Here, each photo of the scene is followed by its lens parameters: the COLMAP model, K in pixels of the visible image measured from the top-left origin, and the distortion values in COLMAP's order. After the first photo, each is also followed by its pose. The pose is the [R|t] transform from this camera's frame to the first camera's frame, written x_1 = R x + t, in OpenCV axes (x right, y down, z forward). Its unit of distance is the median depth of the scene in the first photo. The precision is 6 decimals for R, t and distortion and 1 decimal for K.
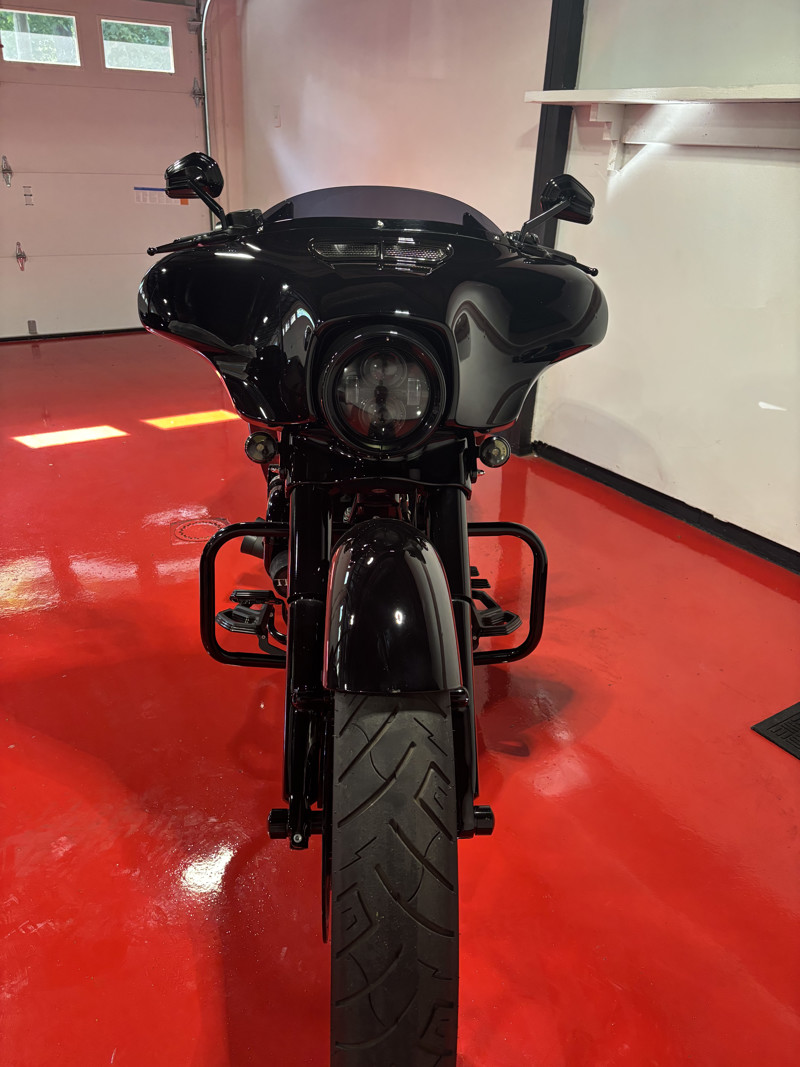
lens RADIAL K [[780.4, 0, 386.1], [0, 780.4, 547.2], [0, 0, 1]] dist [0.019228, 0.005659]
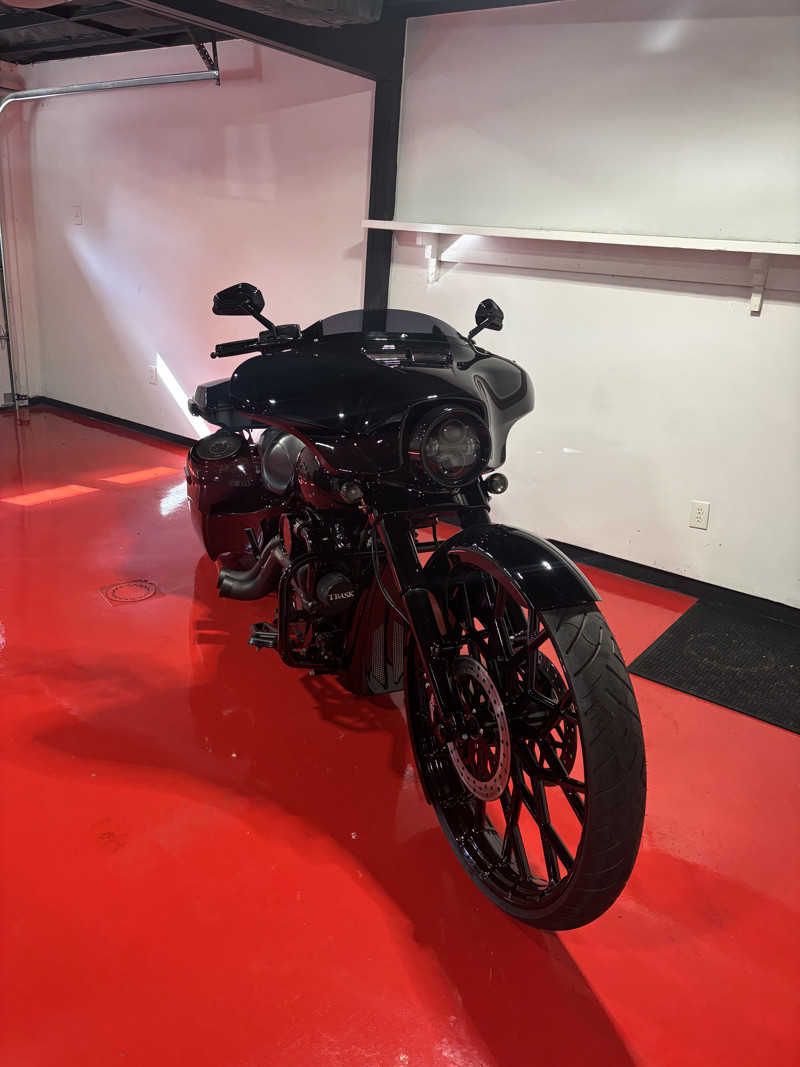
lens RADIAL K [[760.0, 0, 400.0], [0, 760.0, 533.5], [0, 0, 1]] dist [-0.001450, -0.000473]
pose [[0.941629, -0.093107, 0.323521, -0.209431], [0.124277, 0.989254, -0.077017, 0.024510], [-0.312874, 0.112728, 0.943081, -0.120797]]
